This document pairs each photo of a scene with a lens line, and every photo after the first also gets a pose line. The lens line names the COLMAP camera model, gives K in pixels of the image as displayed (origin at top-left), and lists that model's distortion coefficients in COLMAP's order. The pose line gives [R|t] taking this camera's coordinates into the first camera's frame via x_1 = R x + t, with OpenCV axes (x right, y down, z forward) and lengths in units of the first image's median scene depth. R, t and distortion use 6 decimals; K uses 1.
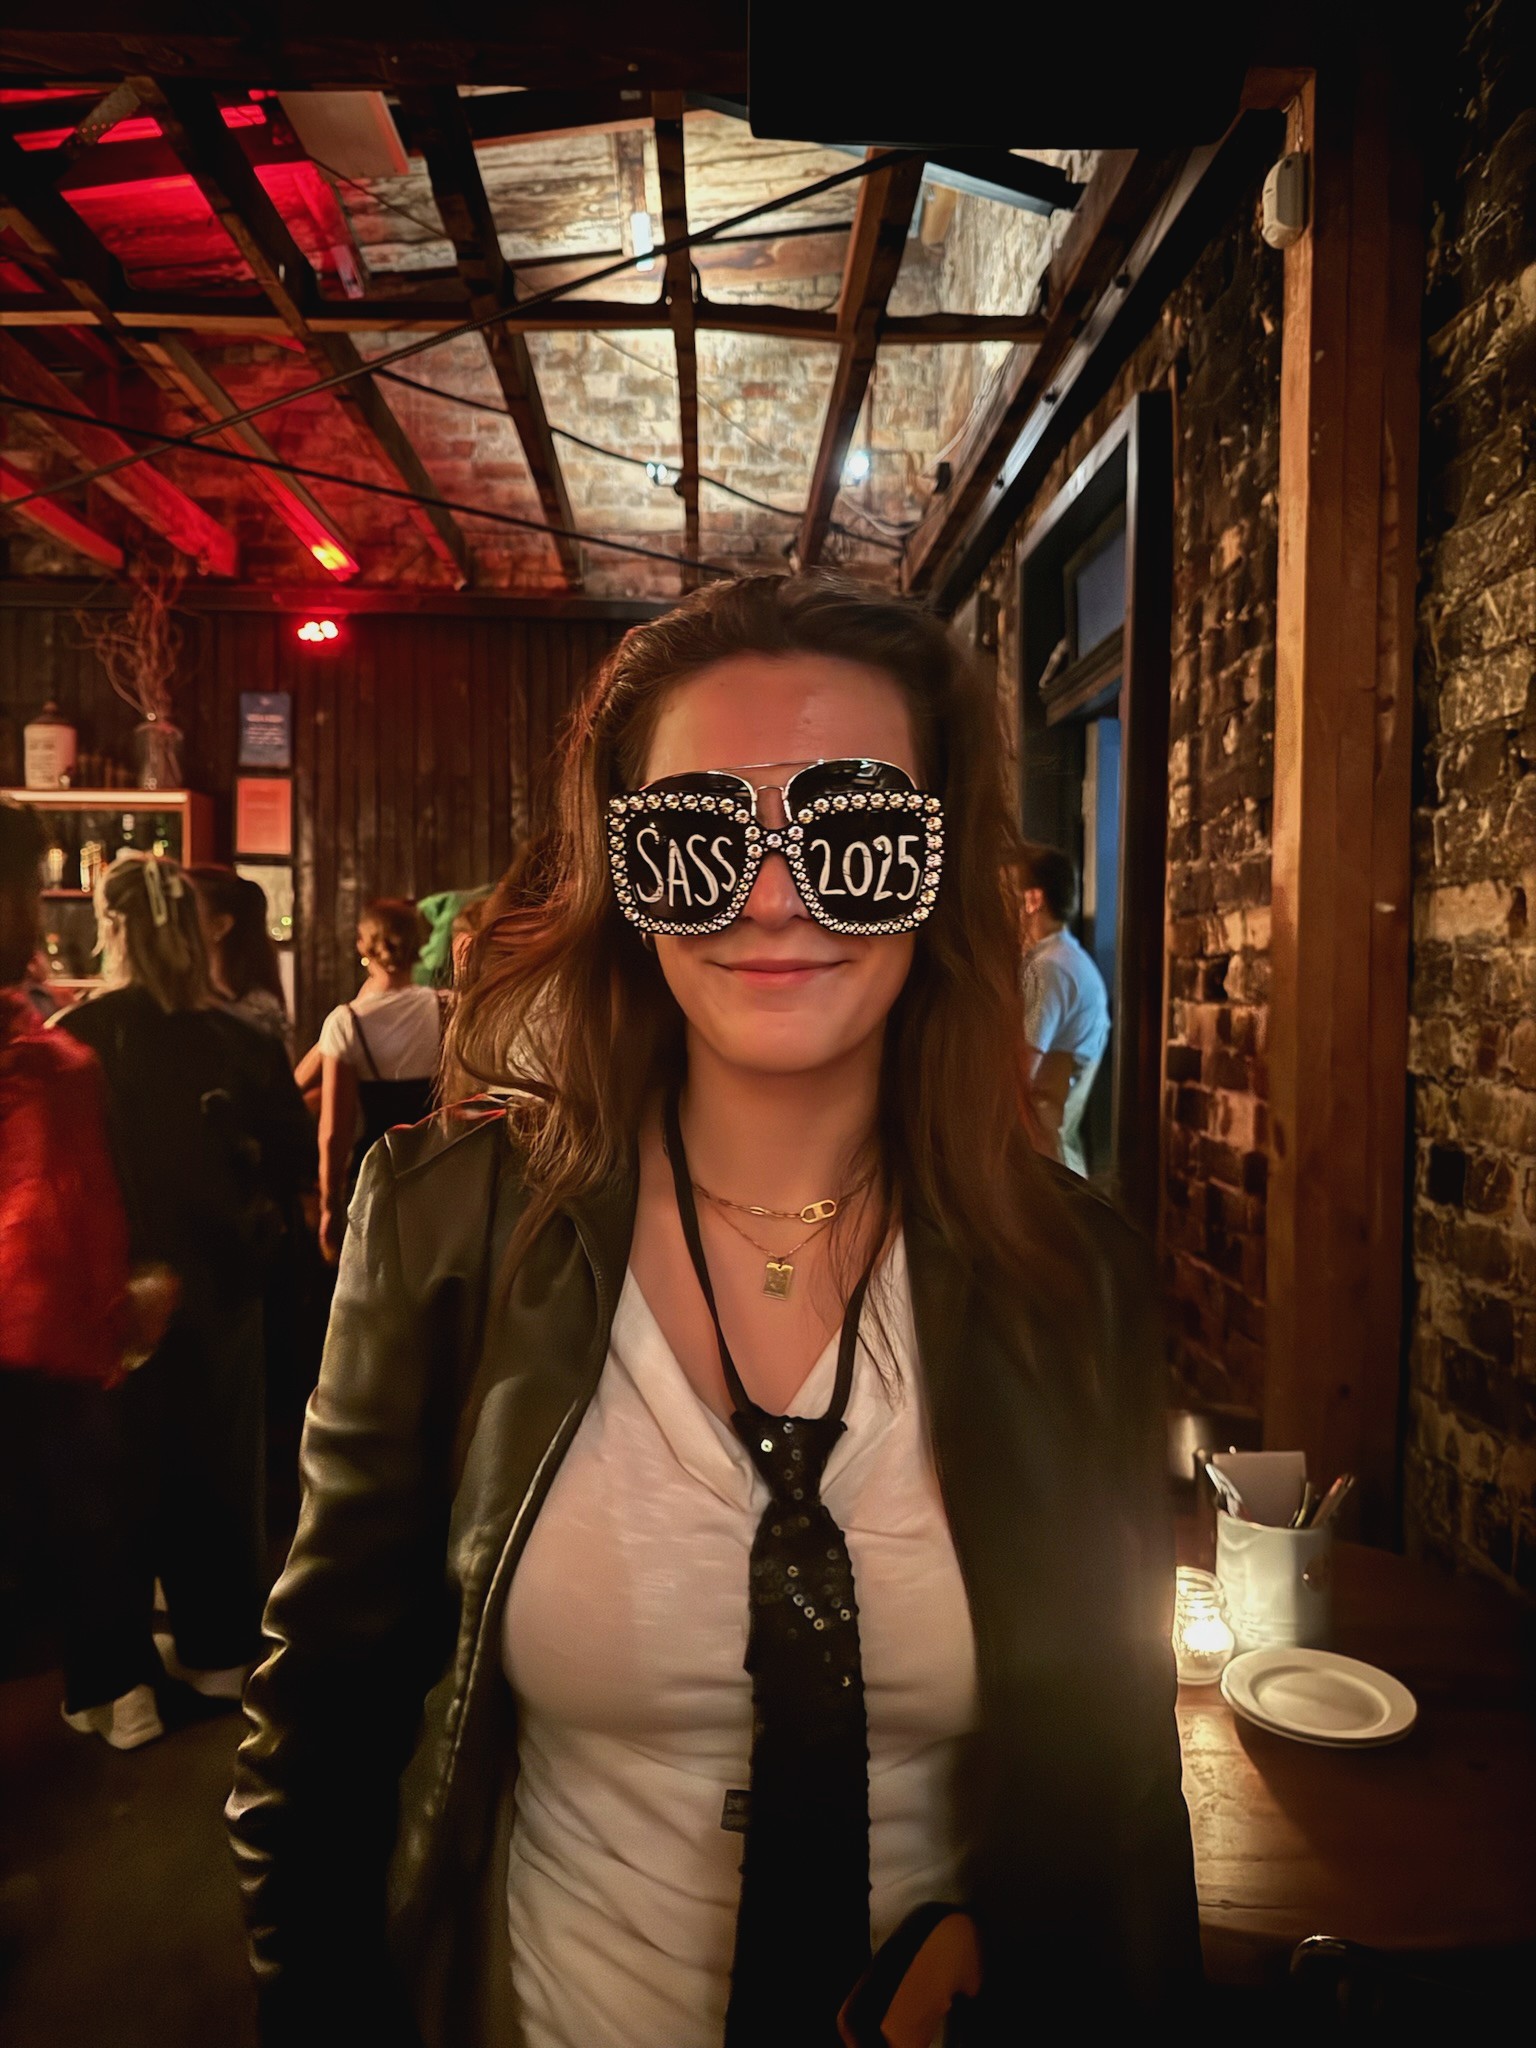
lens RADIAL K [[1459.2, 0, 792.7], [0, 1459.2, 1062.9], [0, 0, 1]] dist [-0.017143, -0.000083]
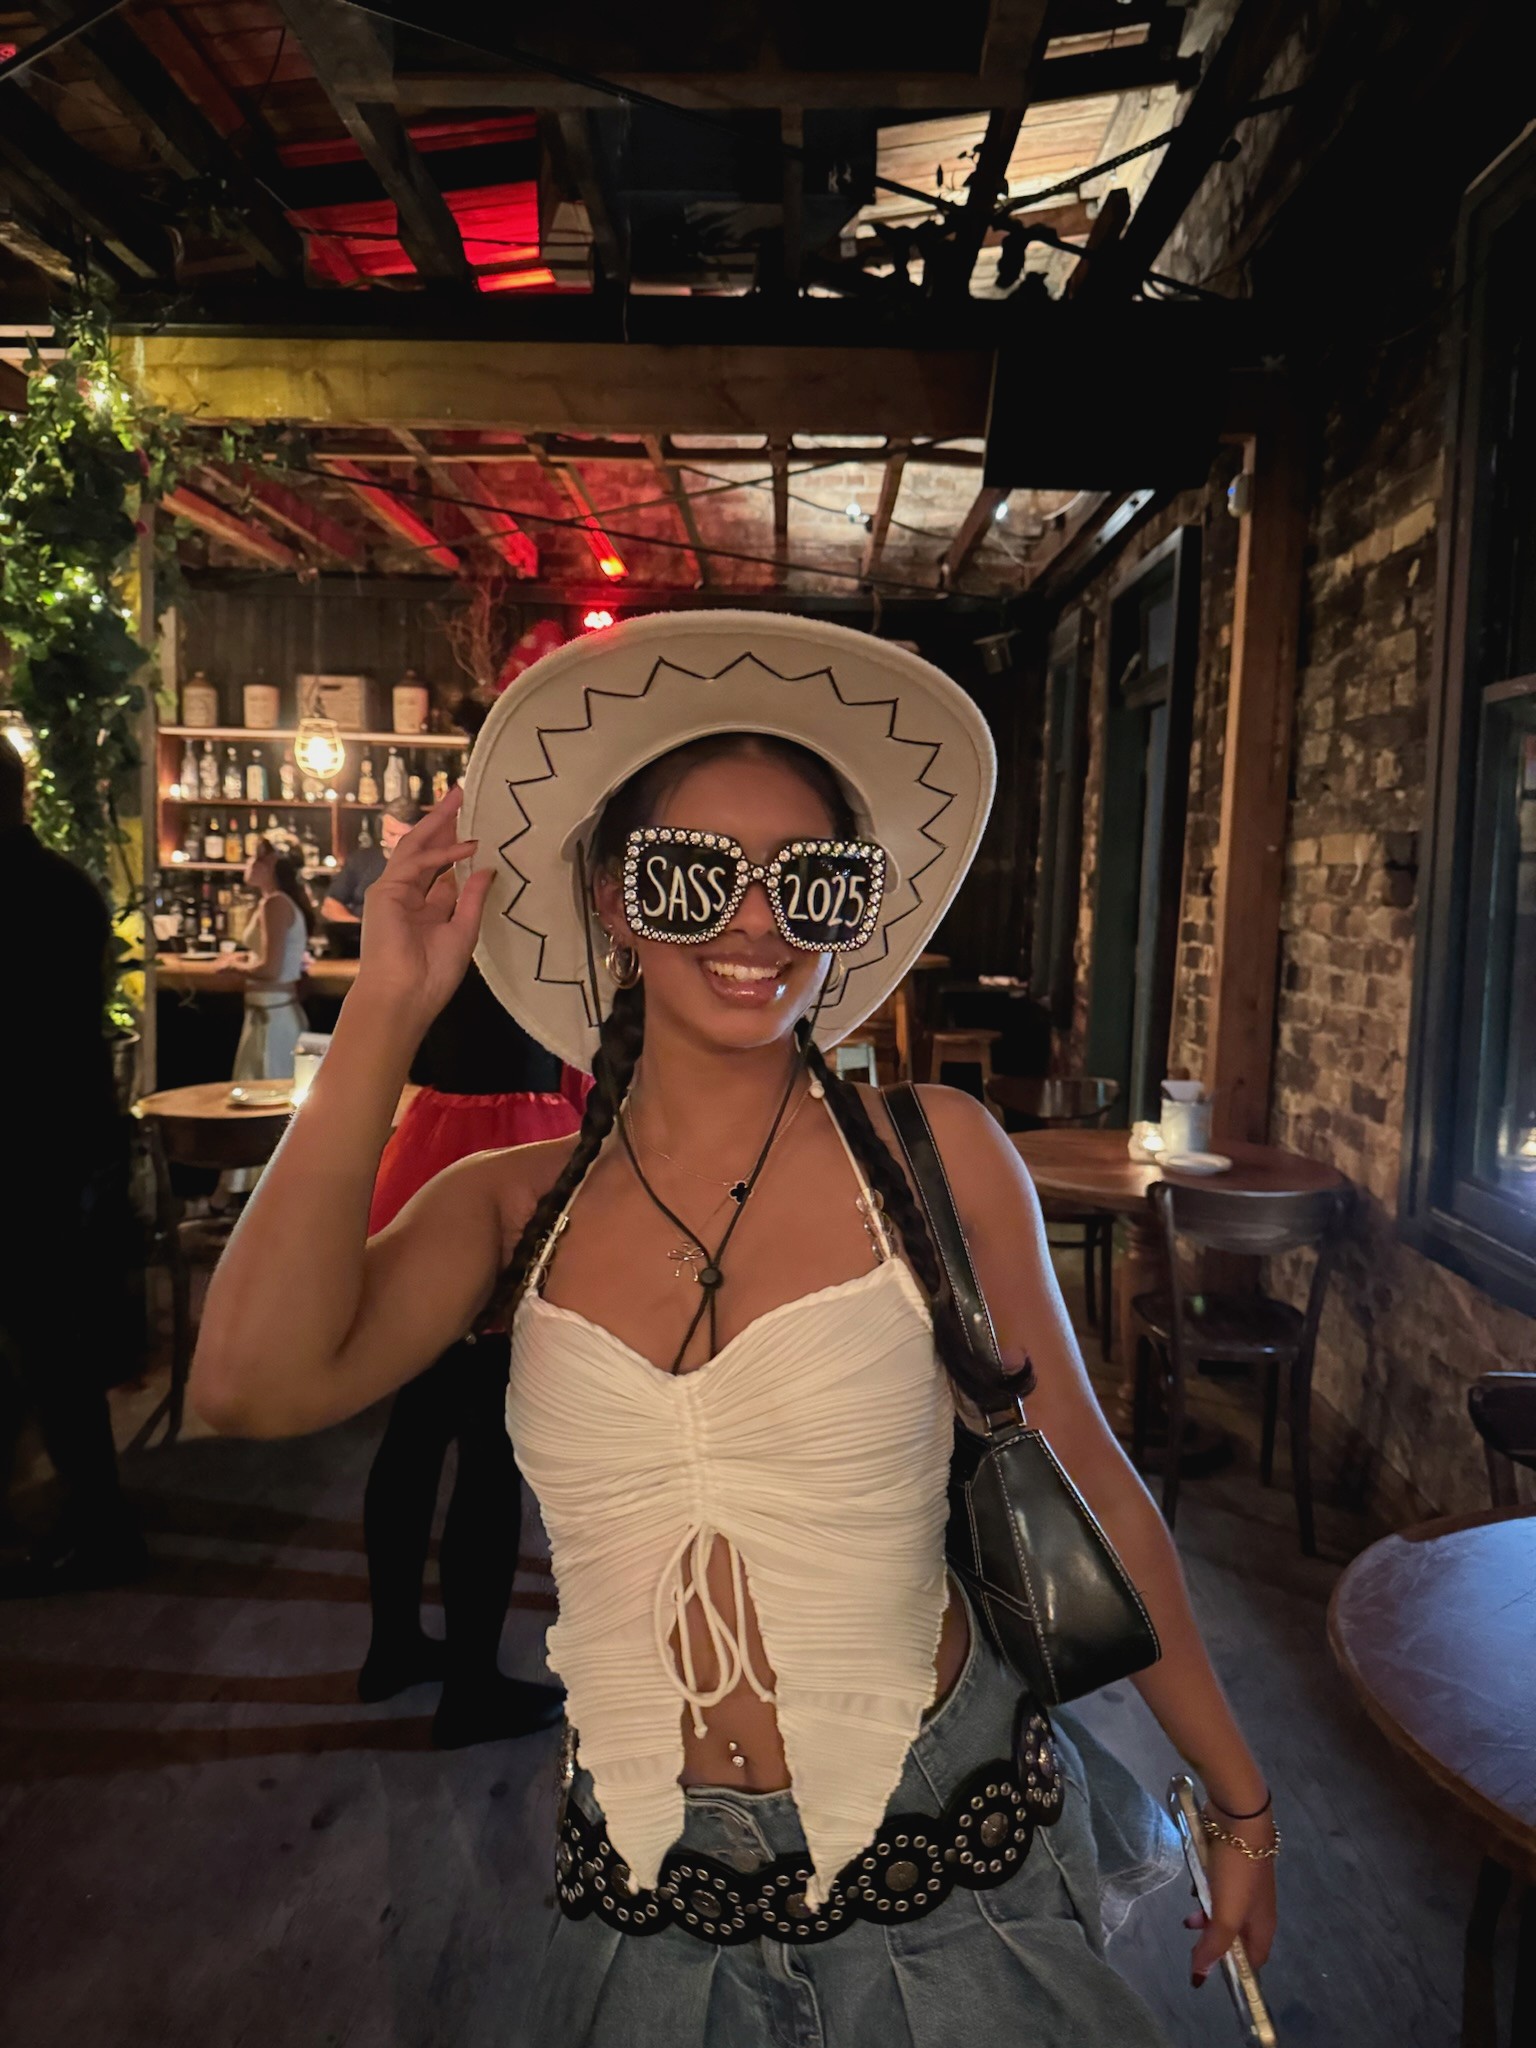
lens RADIAL K [[1463.1, 0, 766.5], [0, 1463.1, 1054.8], [0, 0, 1]] dist [0.078170, -0.096368]
pose [[0.996931, 0.027539, -0.073284, -0.067094], [-0.022924, 0.997745, 0.063083, 0.031553], [0.074856, -0.061209, 0.995314, -0.529947]]
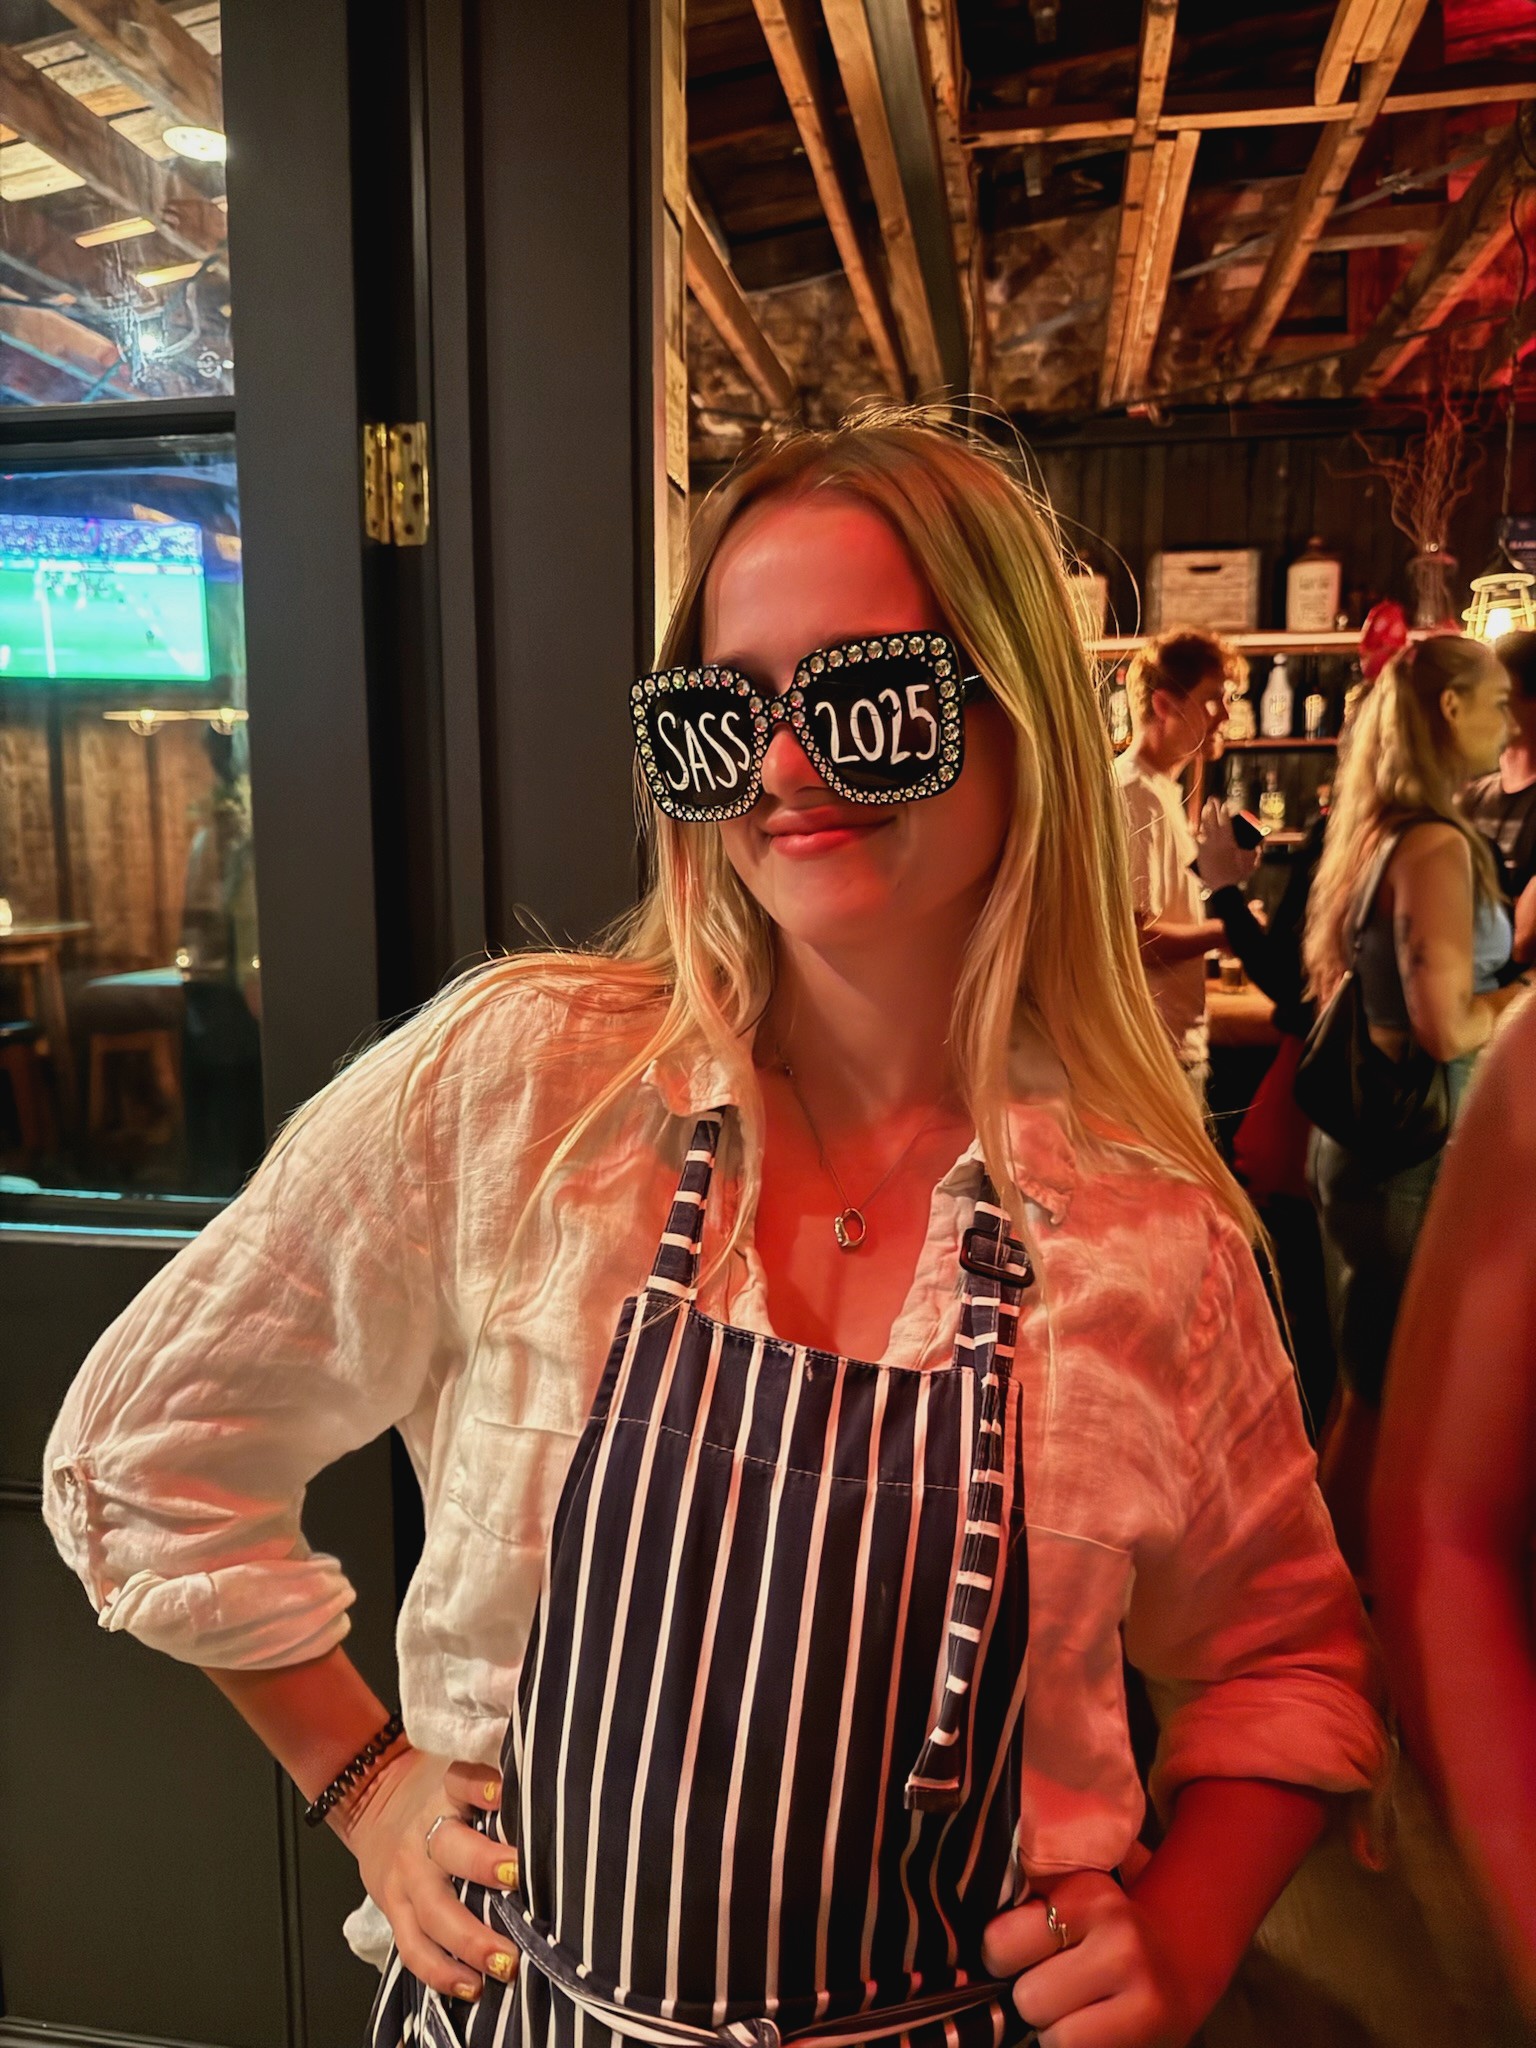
lens RADIAL K [[1489.3, 0, 774.5], [0, 1489.3, 1023.2], [0, 0, 1]] dist [-0.008158, 0.001843]
pose [[0.974896, 0.012575, -0.222305, -0.805209], [0.001474, 0.998018, 0.062918, 0.004598], [0.222656, -0.061667, 0.972945, -0.039210]]
